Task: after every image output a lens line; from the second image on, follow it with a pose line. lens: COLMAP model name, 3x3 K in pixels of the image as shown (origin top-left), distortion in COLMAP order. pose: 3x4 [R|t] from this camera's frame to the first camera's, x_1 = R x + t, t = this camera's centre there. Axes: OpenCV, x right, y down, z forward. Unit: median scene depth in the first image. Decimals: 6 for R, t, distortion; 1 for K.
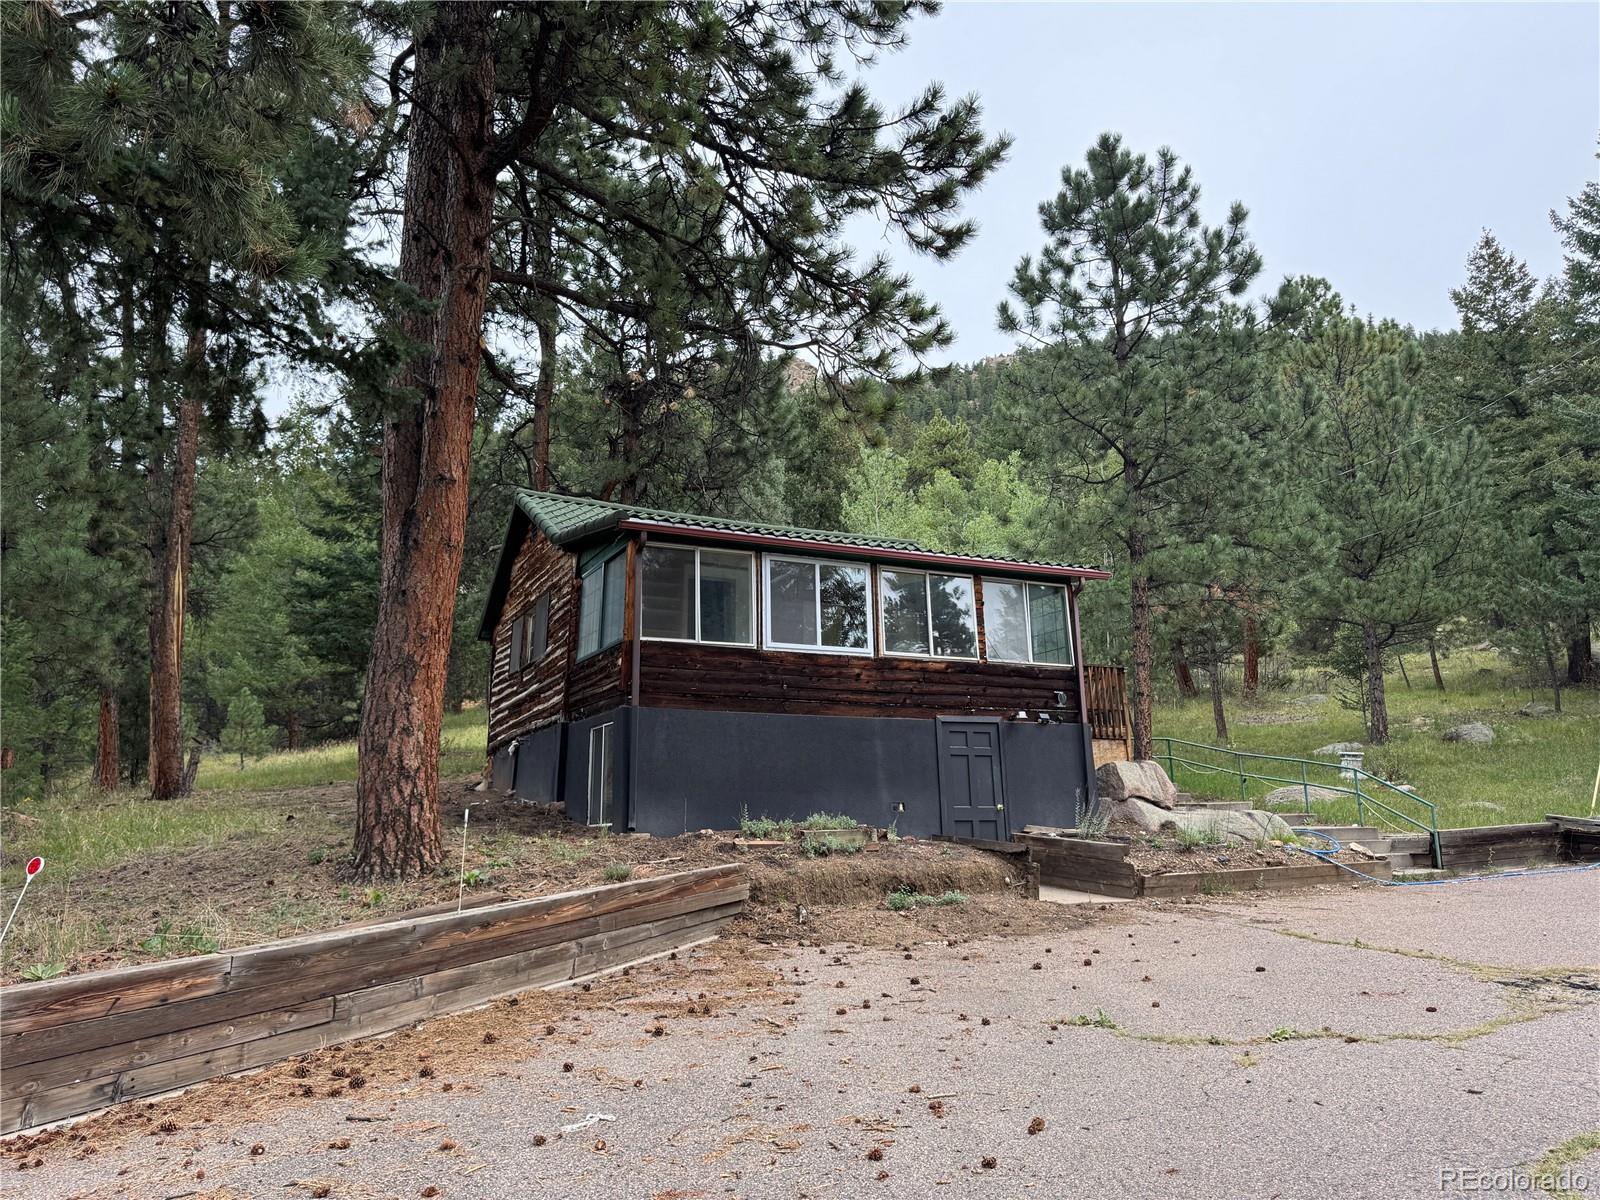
lens RADIAL K [[1104.2, 0, 800.8], [0, 1104.2, 597.6], [0, 0, 1]] dist [0.010704, -0.000268]
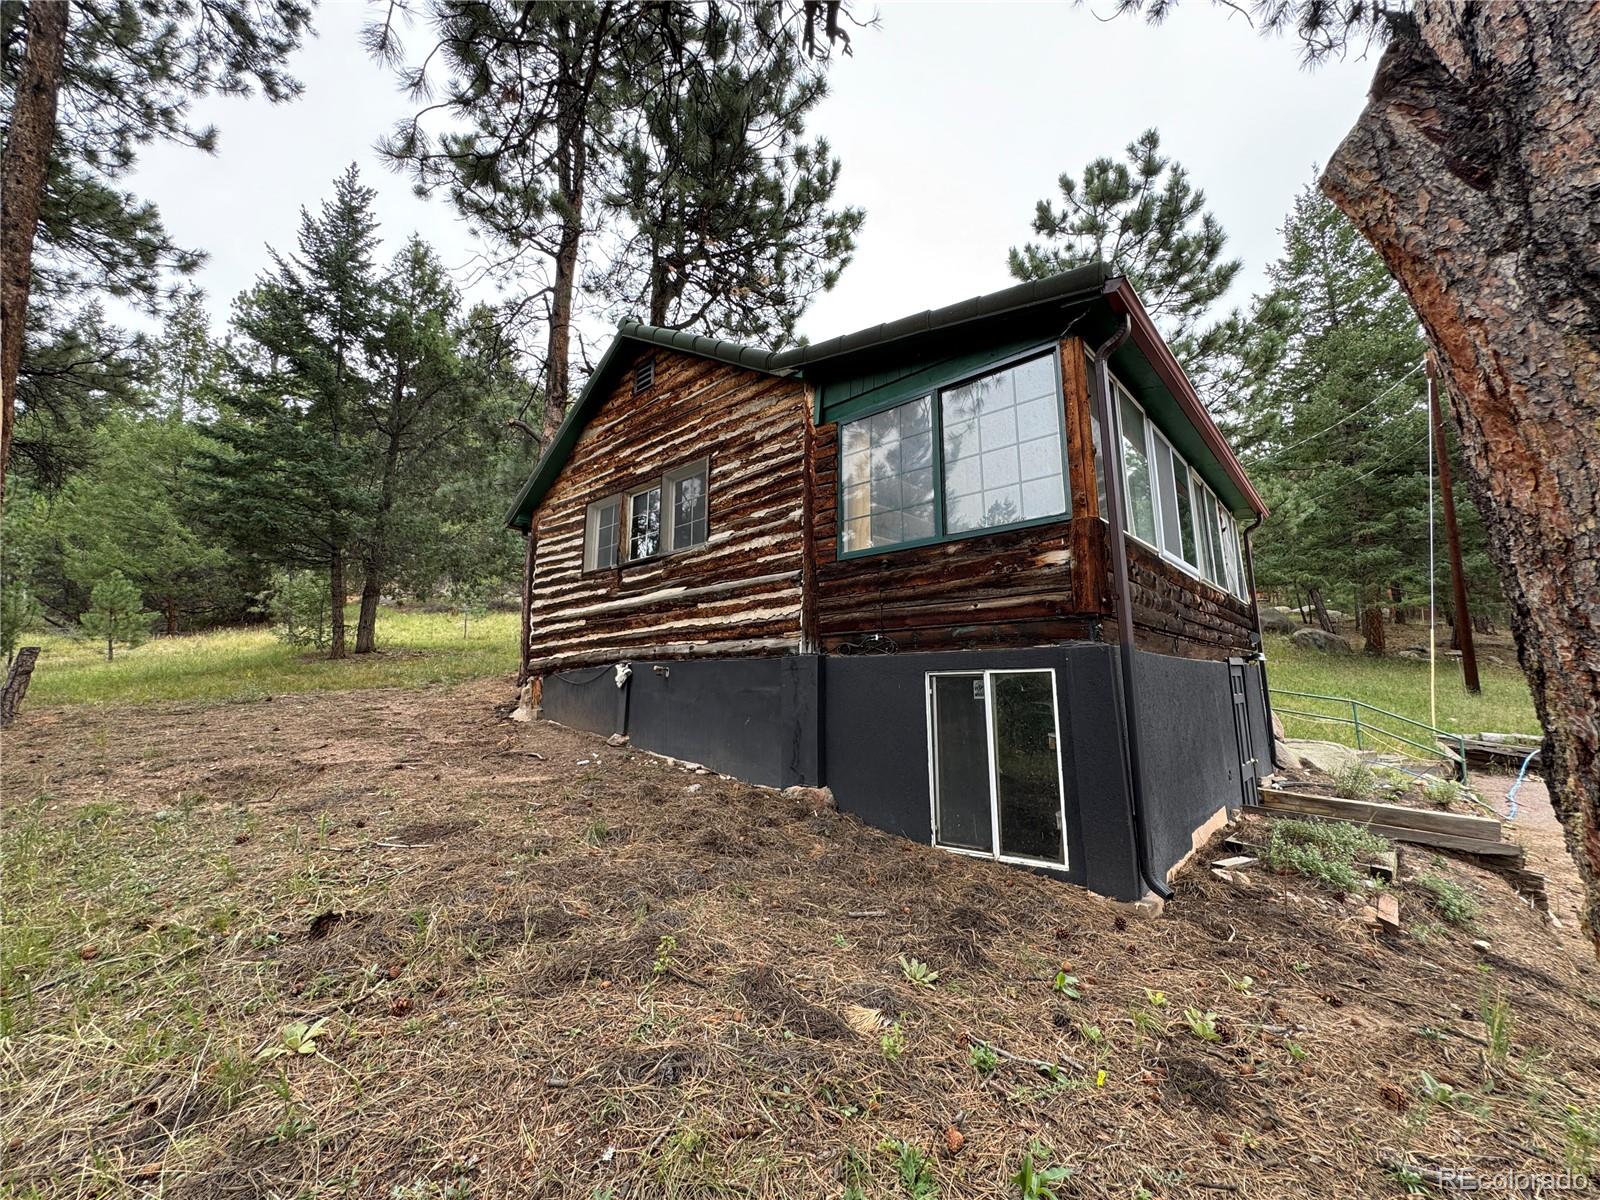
lens RADIAL K [[637.5, 0, 798.6], [0, 637.5, 596.6], [0, 0, 1]] dist [-0.005519, 0.001130]
pose [[0.933296, 0.054299, 0.354980, -0.254070], [-0.079192, 0.995287, 0.055964, 0.045480], [-0.350268, -0.080342, 0.933197, 0.492564]]
